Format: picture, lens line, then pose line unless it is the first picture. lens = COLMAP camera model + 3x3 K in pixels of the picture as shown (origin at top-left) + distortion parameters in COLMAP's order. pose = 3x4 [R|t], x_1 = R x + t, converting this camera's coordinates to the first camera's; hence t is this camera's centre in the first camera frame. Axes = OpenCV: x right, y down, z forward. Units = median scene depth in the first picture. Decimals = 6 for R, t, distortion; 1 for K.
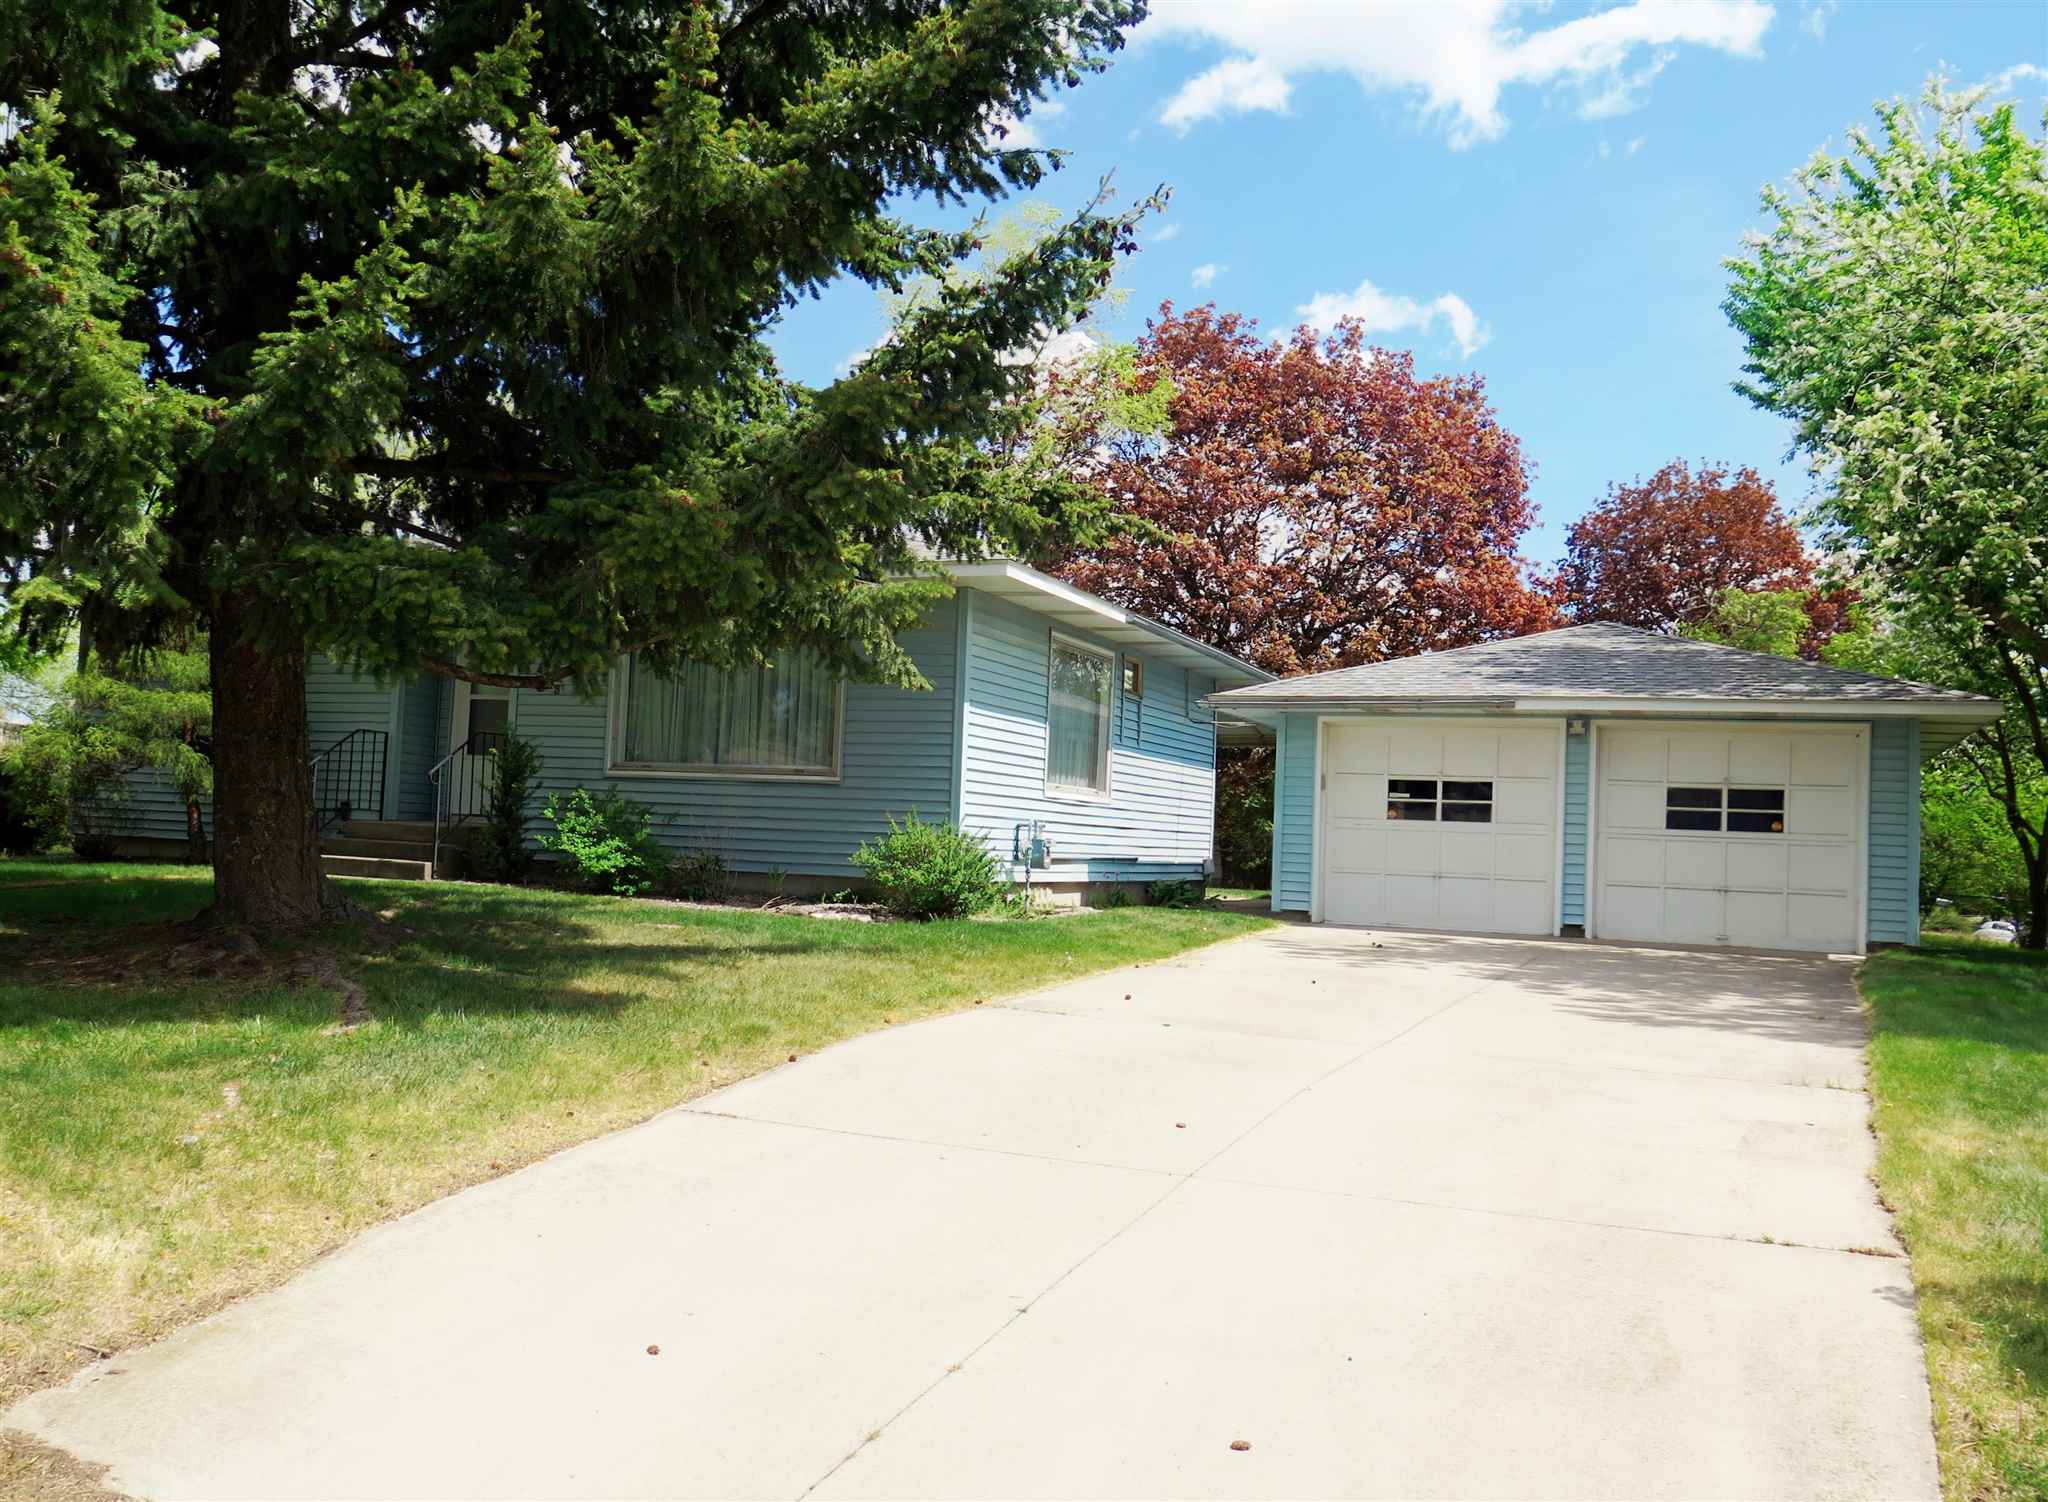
lens RADIAL K [[1782.0, 0, 1023.2], [0, 1782.0, 746.1], [0, 0, 1]] dist [-0.022127, 0.005495]
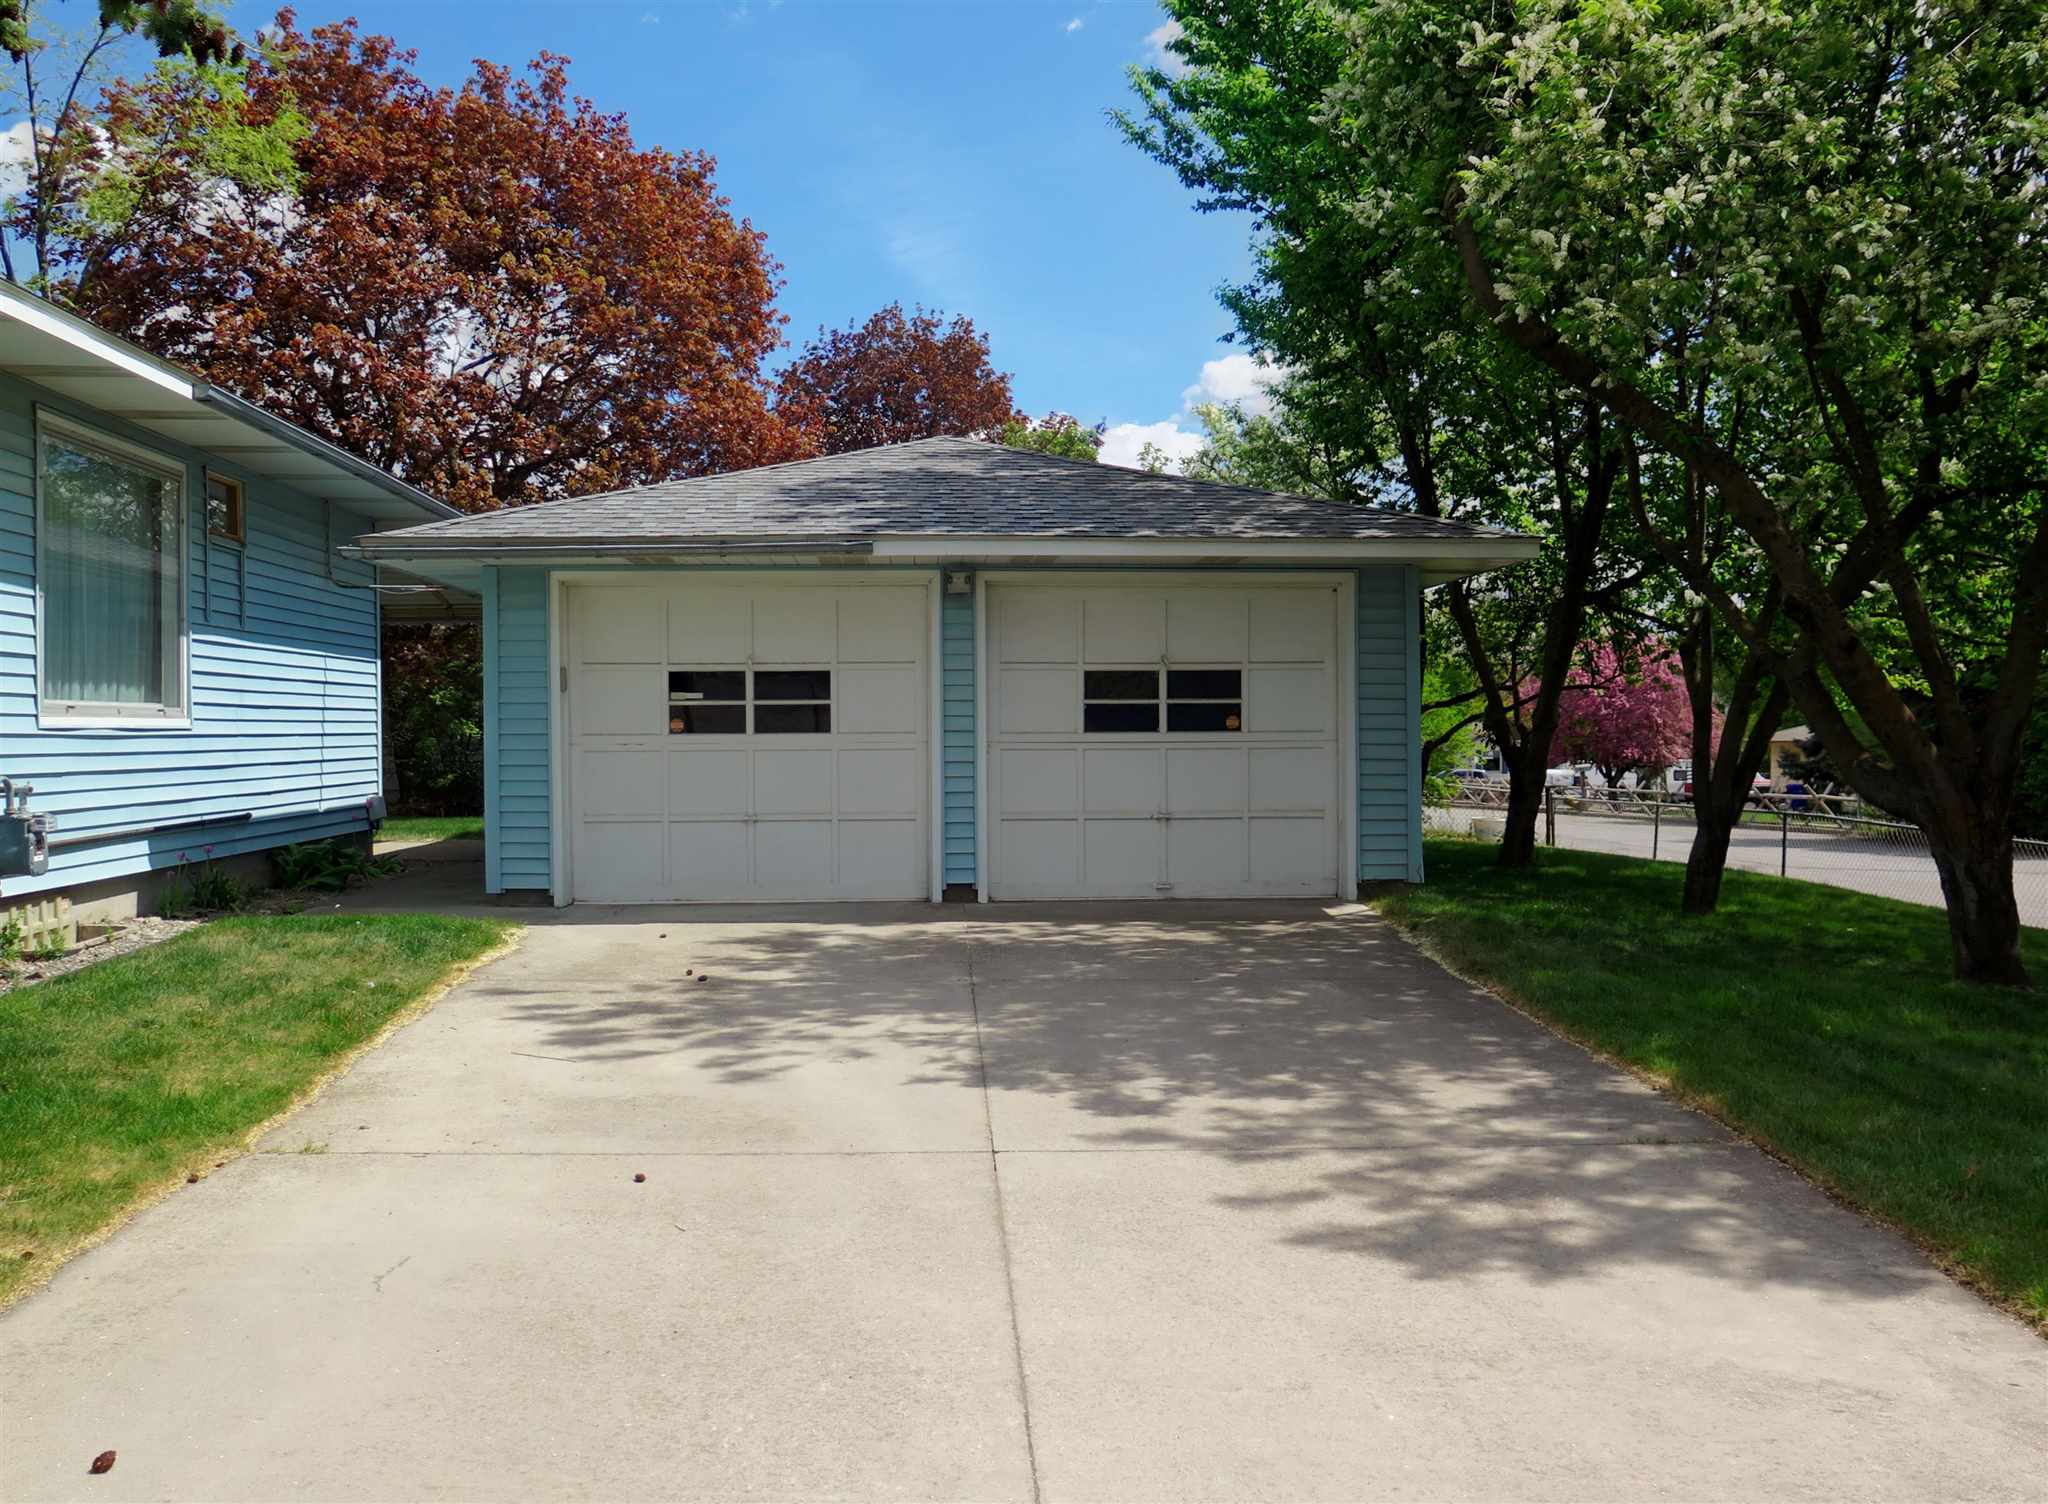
lens RADIAL K [[1782.0, 0, 1016.8], [0, 1782.0, 737.3], [0, 0, 1]] dist [-0.022127, 0.005495]
pose [[0.901171, -0.048726, 0.430716, 0.043160], [0.019619, 0.997228, 0.071767, -0.000635], [-0.433019, -0.056224, 0.899629, 0.373012]]
